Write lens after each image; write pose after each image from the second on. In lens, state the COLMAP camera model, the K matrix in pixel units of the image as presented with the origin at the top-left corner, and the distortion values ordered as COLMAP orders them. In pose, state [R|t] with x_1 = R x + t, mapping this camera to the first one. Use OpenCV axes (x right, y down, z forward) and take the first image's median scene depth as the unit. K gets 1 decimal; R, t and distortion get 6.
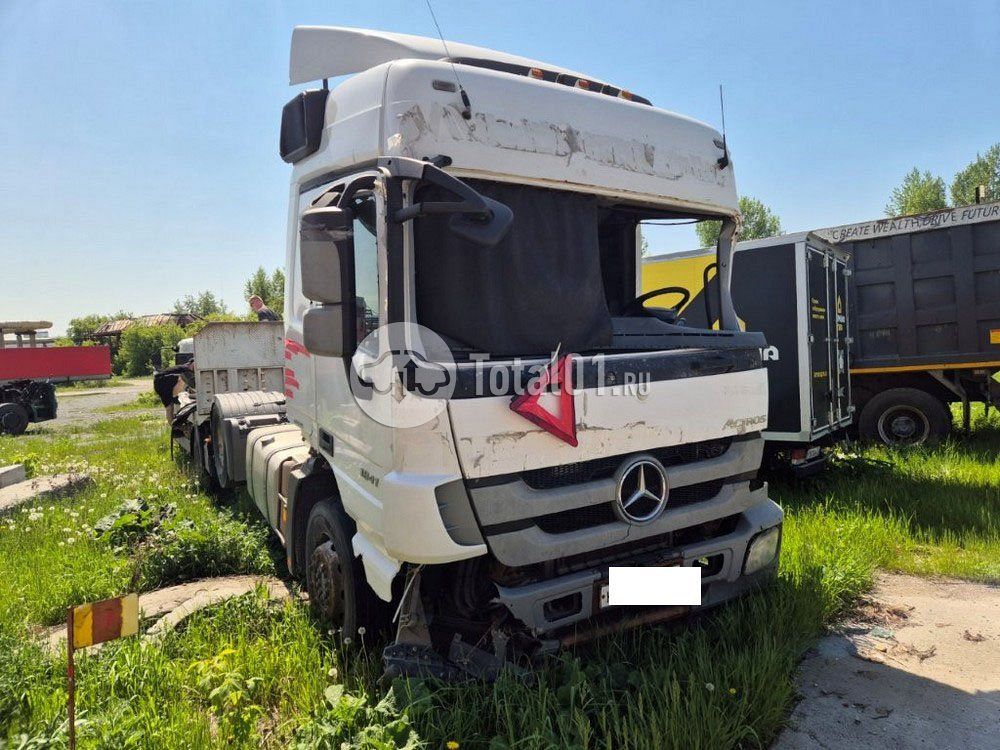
lens RADIAL K [[674.2, 0, 506.2], [0, 674.2, 368.8], [0, 0, 1]] dist [0.073046, -0.054643]
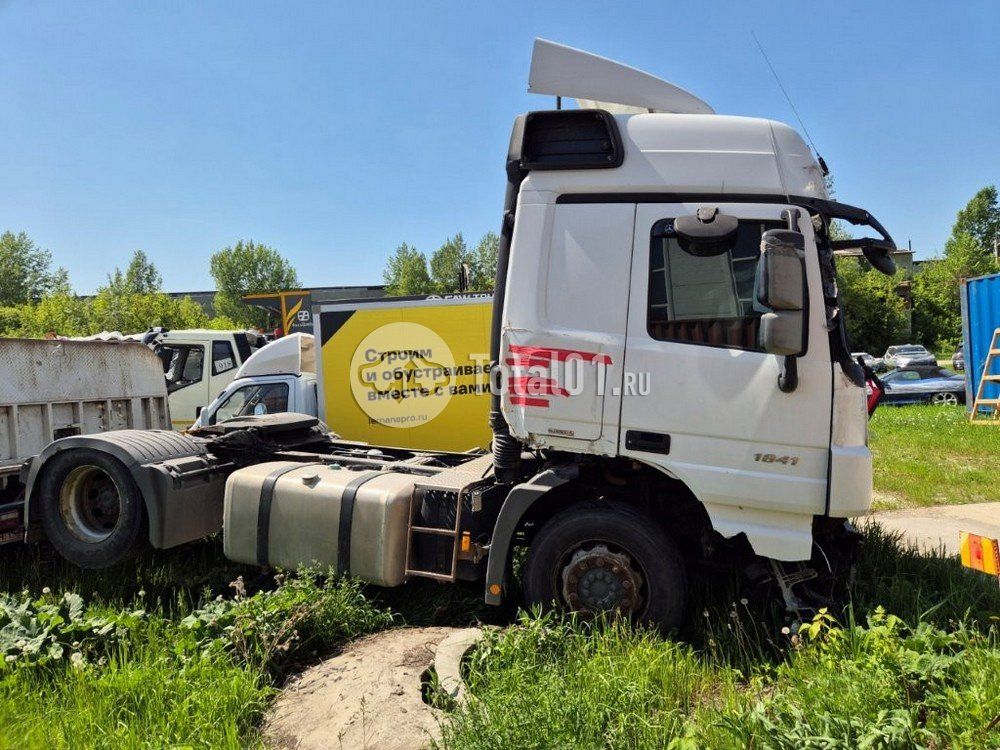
lens RADIAL K [[674.2, 0, 509.7], [0, 674.2, 368.6], [0, 0, 1]] dist [0.073046, -0.054643]
pose [[0.744439, 0.014329, 0.667537, -1.126953], [0.032967, 0.997762, -0.058181, 0.047786], [-0.666876, 0.065319, 0.742300, 0.354820]]
